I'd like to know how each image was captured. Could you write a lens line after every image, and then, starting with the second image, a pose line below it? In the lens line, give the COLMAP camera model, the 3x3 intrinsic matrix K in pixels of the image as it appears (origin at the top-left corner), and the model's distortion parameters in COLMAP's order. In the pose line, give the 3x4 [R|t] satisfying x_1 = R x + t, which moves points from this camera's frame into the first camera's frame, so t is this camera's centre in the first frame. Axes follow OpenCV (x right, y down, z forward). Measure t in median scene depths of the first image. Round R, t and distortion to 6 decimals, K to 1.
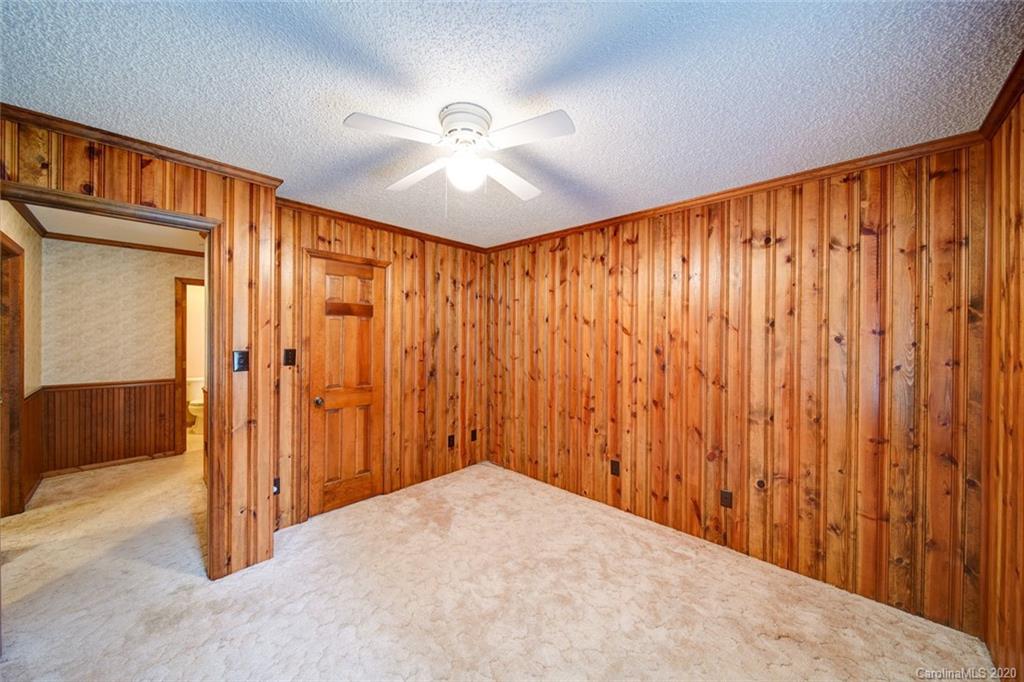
lens RADIAL K [[362.1, 0, 509.3], [0, 362.1, 336.4], [0, 0, 1]] dist [0.001839, -0.001571]
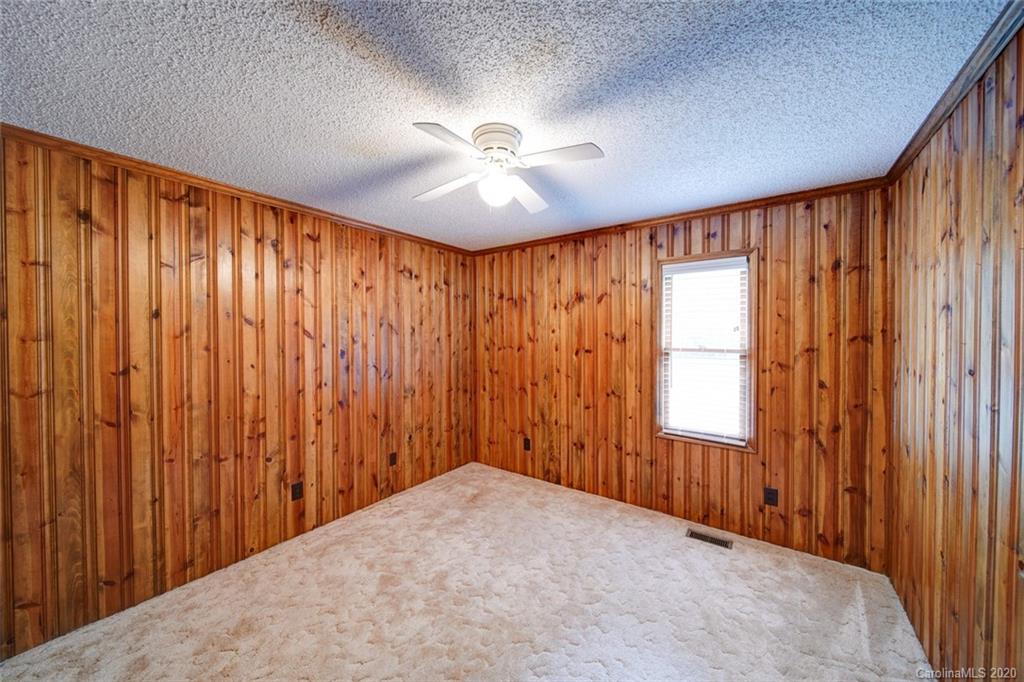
lens RADIAL K [[362.1, 0, 510.7], [0, 362.1, 341.4], [0, 0, 1]] dist [0.001839, -0.001571]
pose [[-0.138003, -0.018685, 0.990255, -0.687033], [0.006269, 0.999786, 0.019739, -0.011935], [-0.990412, 0.008932, -0.137857, 0.655359]]
